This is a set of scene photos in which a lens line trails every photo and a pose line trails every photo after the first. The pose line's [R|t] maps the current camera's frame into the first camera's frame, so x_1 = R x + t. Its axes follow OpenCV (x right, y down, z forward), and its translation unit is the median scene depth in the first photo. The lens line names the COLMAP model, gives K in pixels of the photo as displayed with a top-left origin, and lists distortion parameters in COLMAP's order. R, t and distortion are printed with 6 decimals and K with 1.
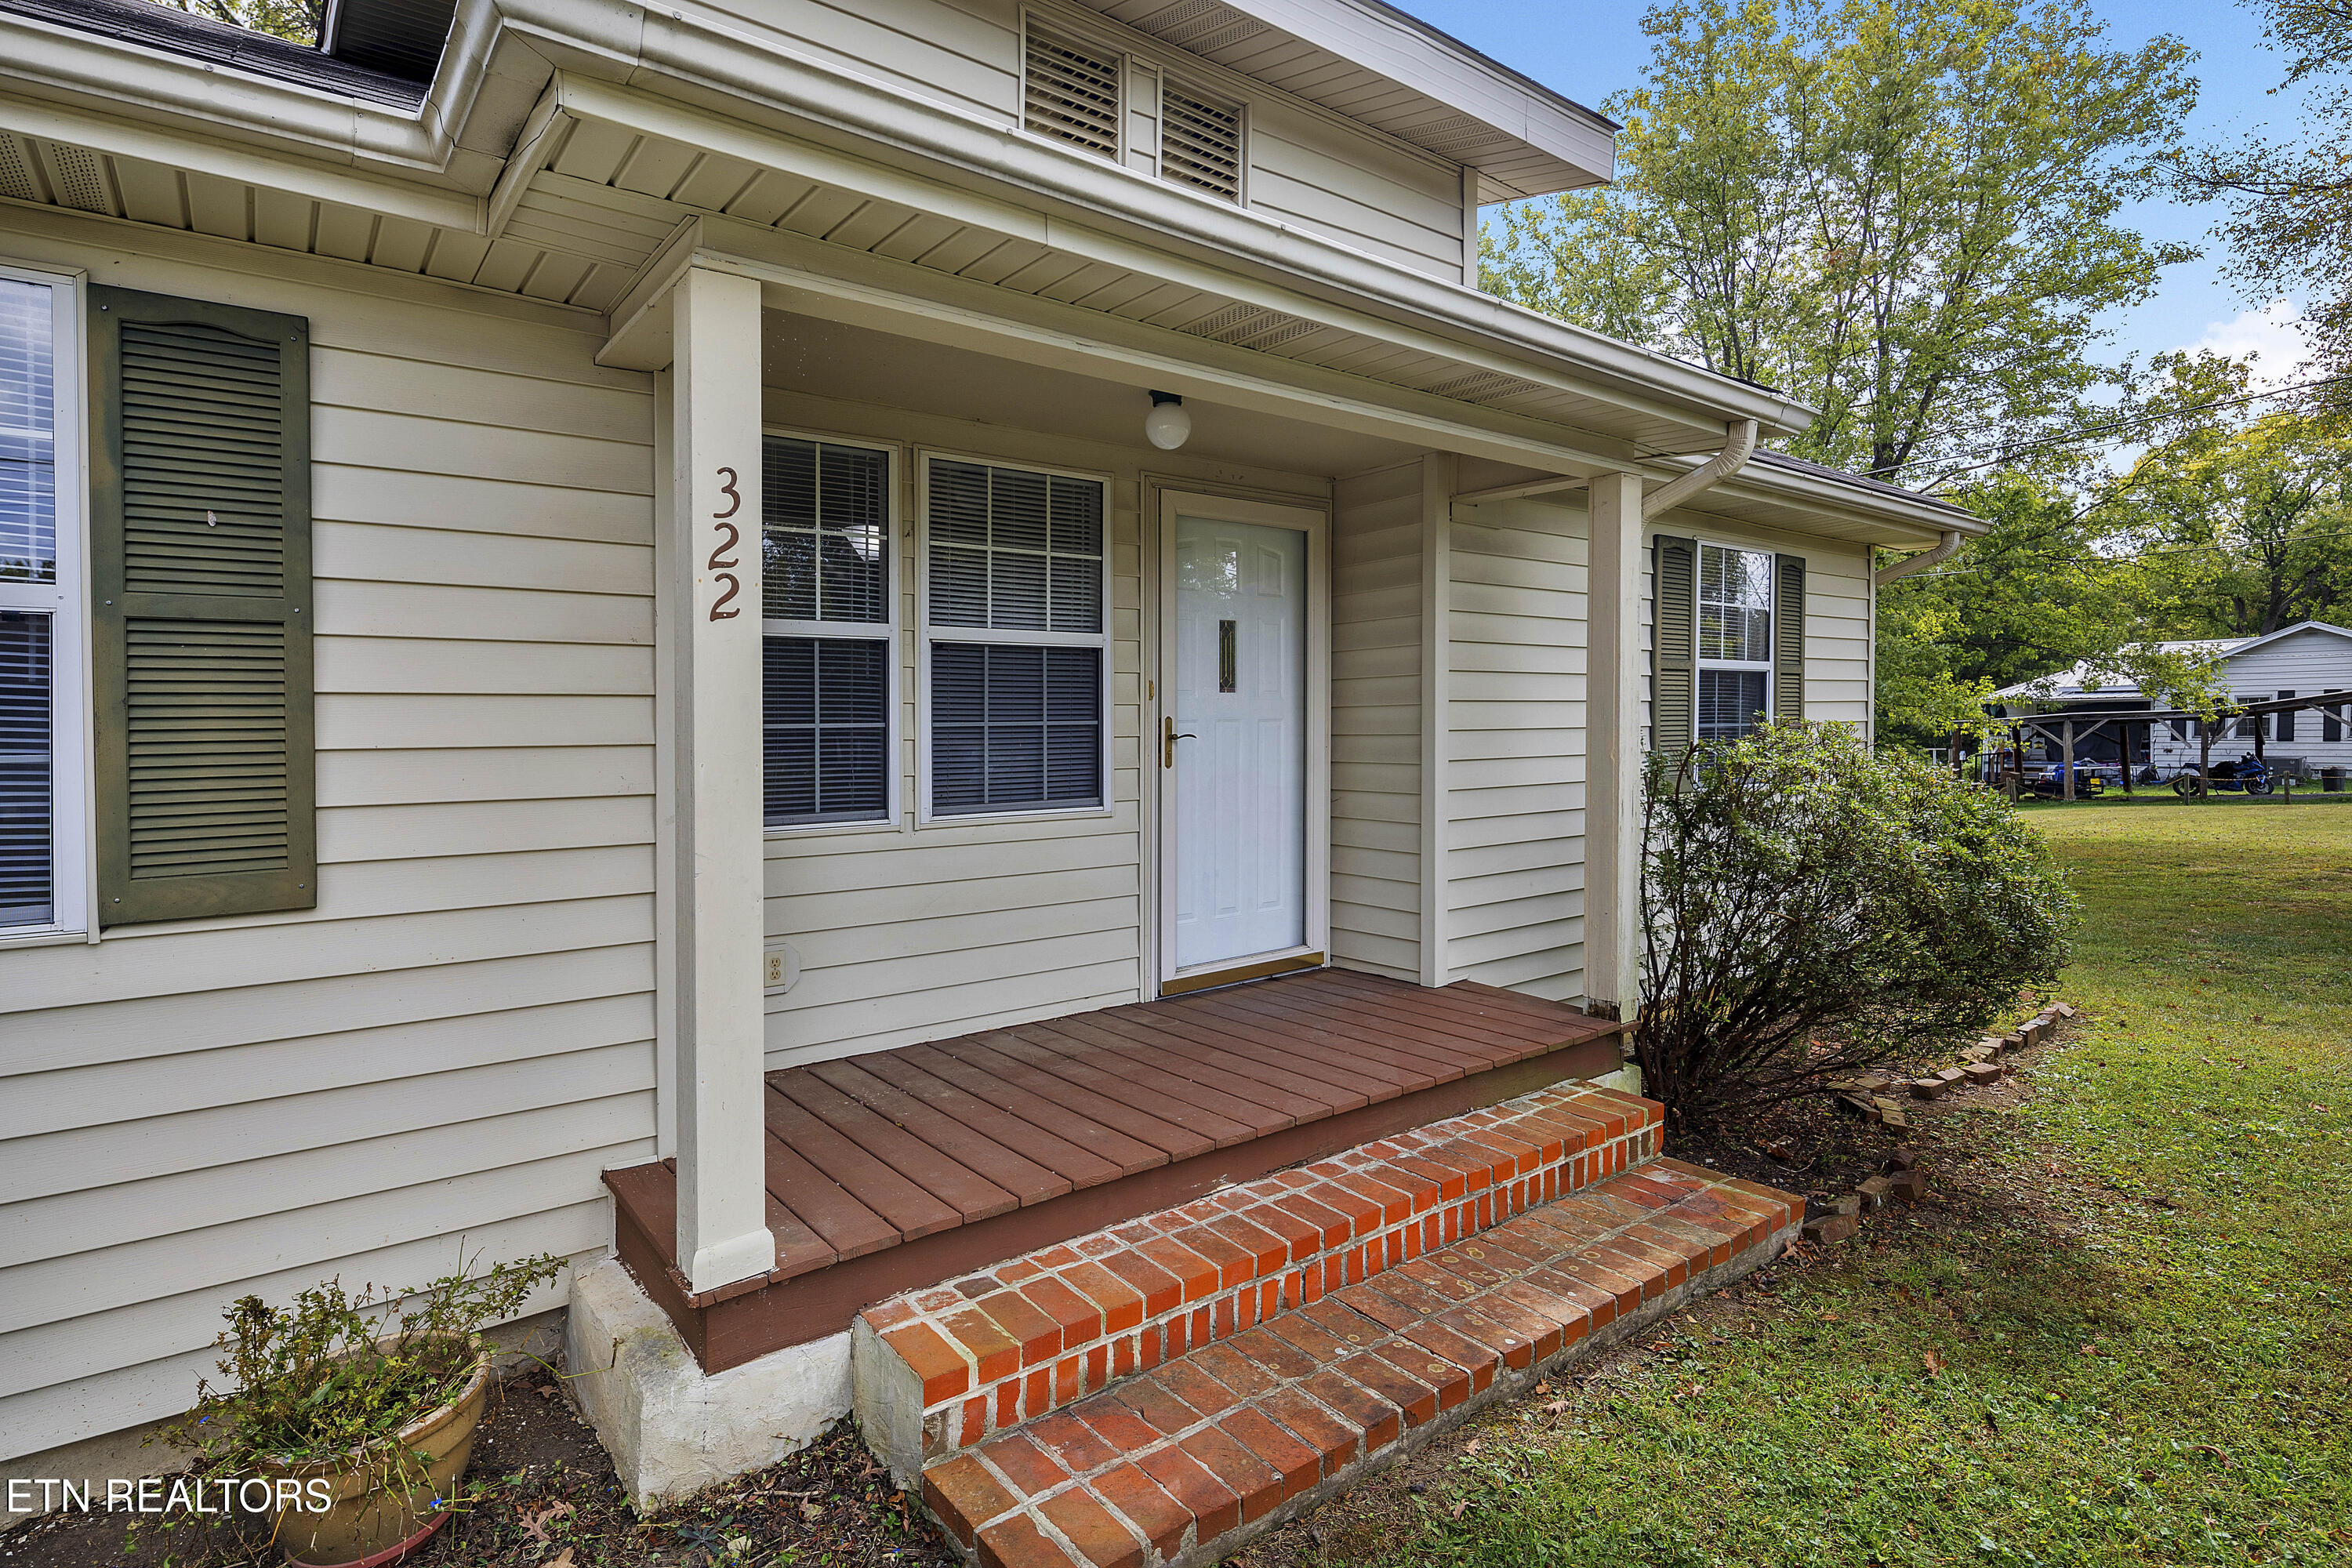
lens RADIAL K [[1152.3, 0, 1176.0], [0, 1152.3, 784.0], [0, 0, 1]] dist [-0.000457, -0.000089]
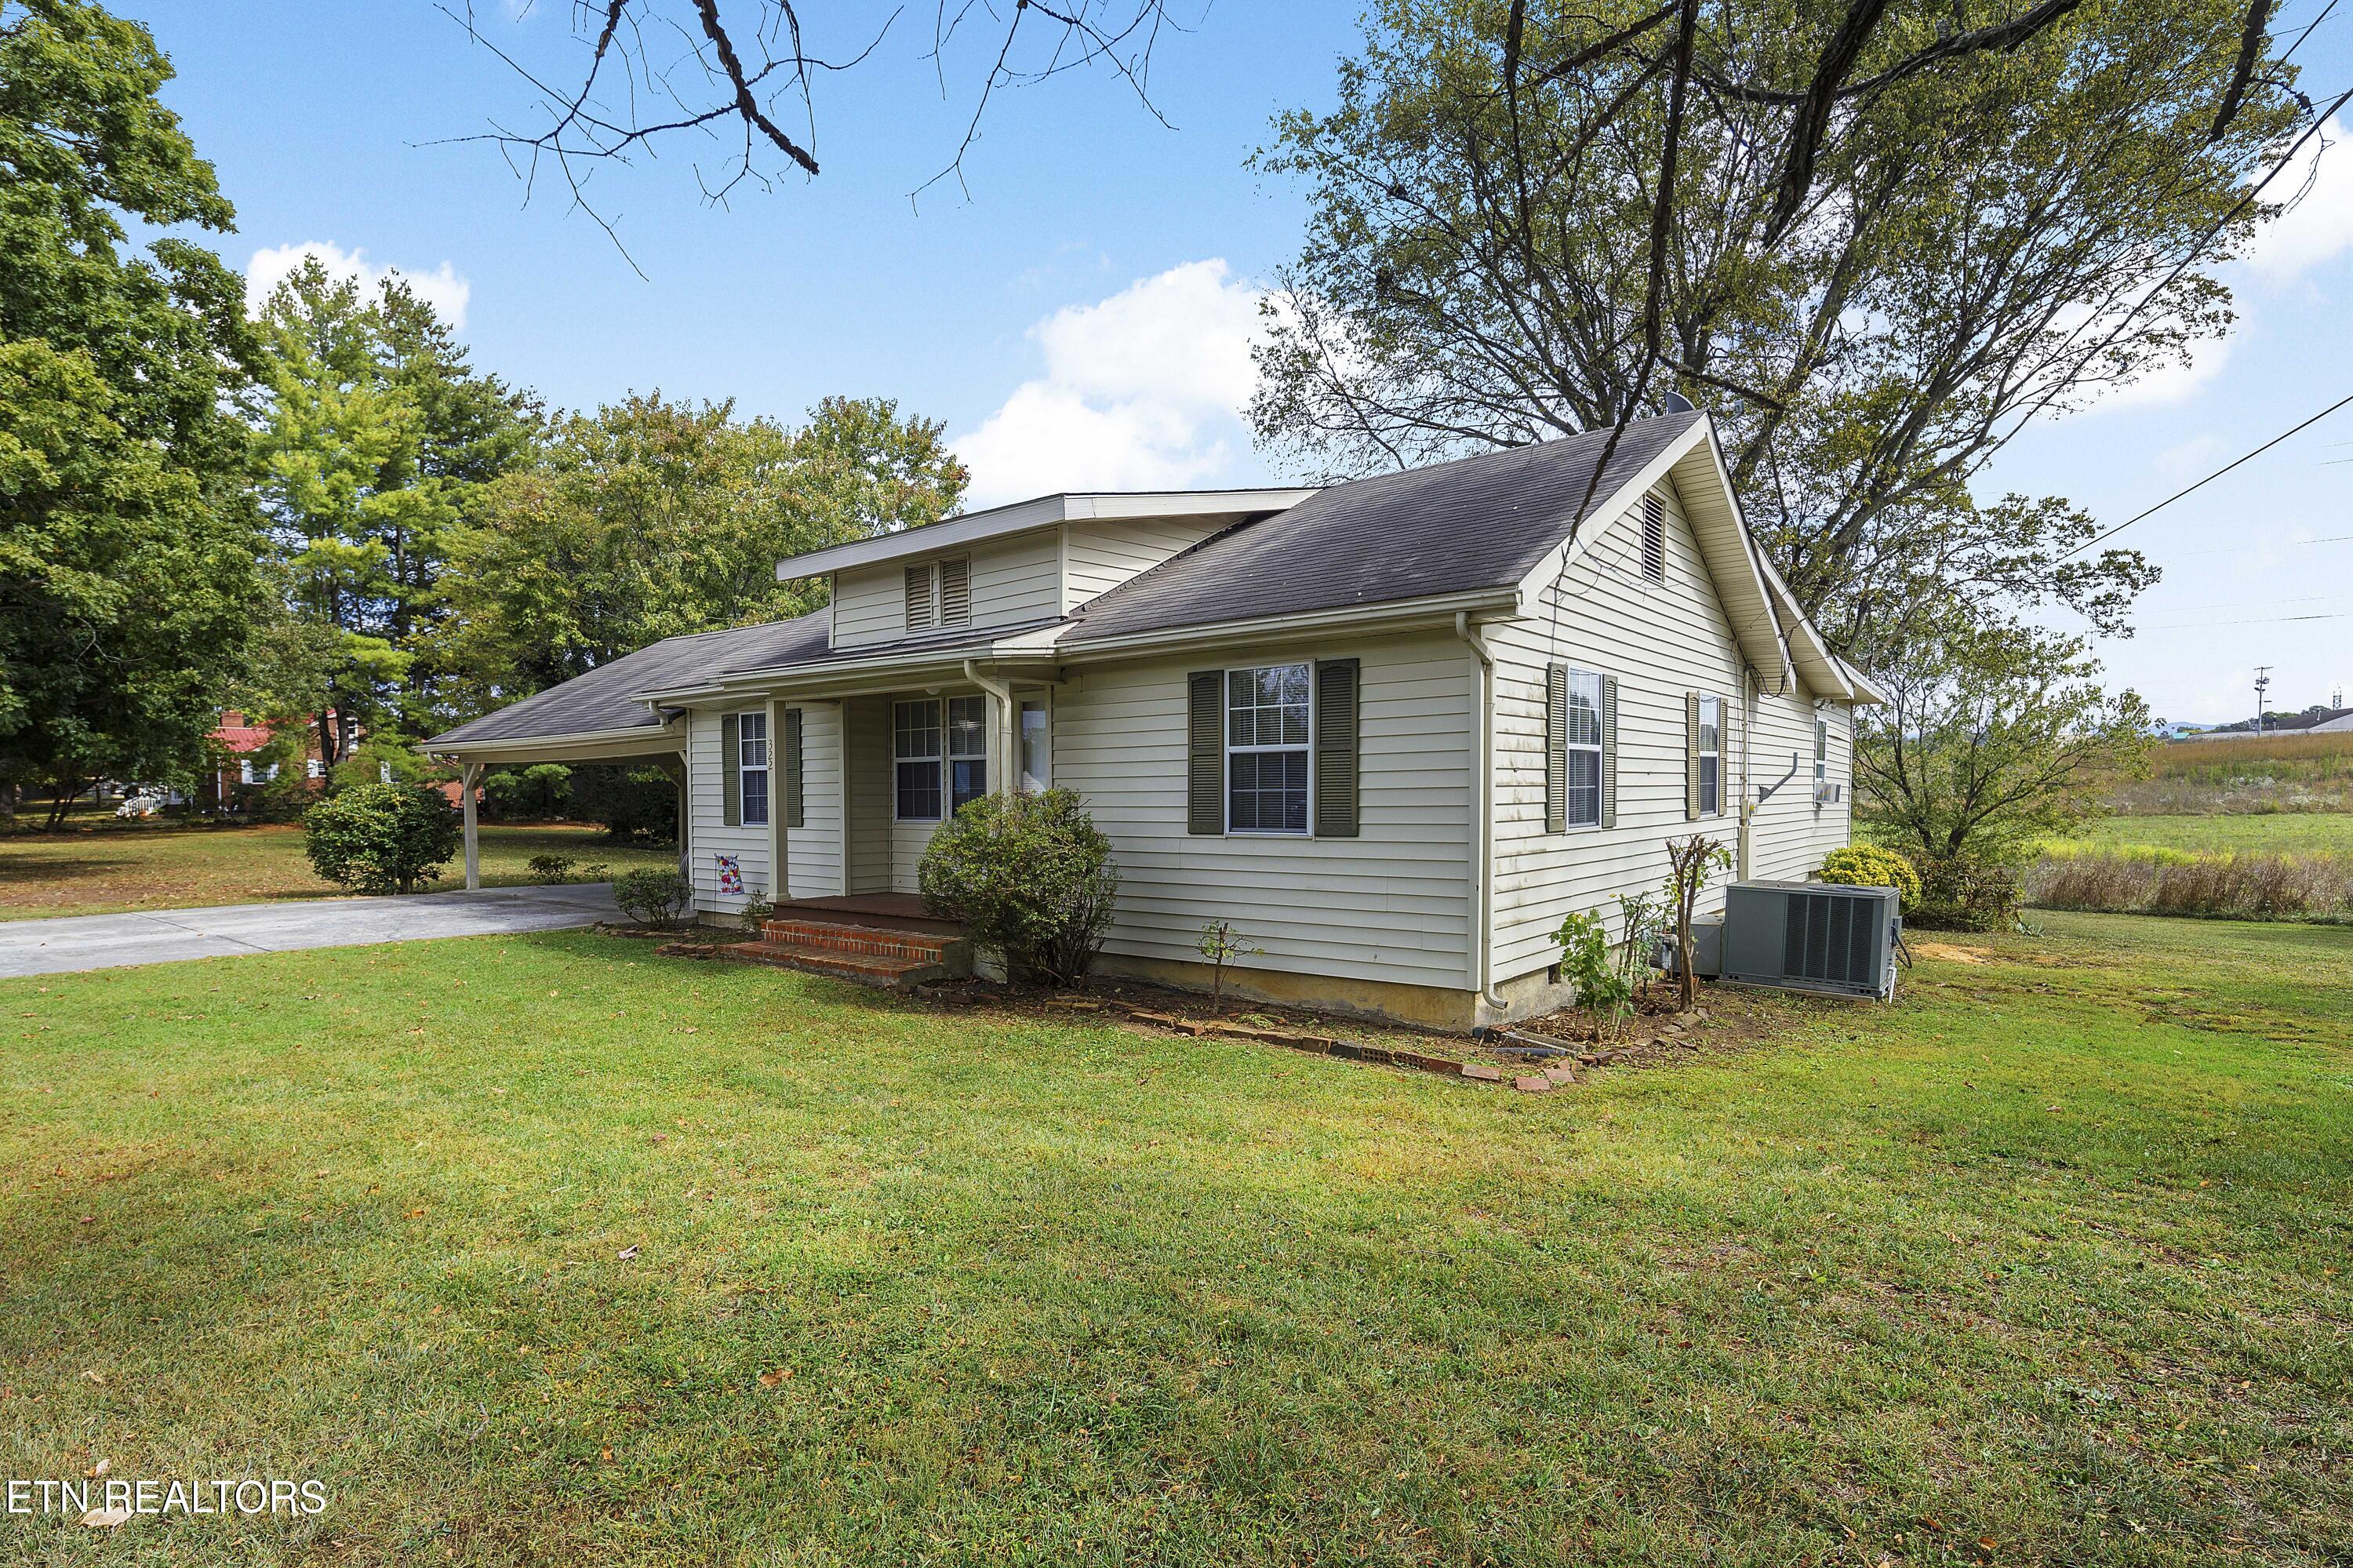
lens RADIAL K [[1152.9, 0, 1176.5], [0, 1152.9, 784.0], [0, 0, 1]] dist [-0.000457, -0.000089]
pose [[0.272285, -0.005299, -0.962202, 2.815643], [-0.049758, 0.998569, -0.019580, -0.038840], [0.960929, 0.053208, 0.271632, 0.783122]]
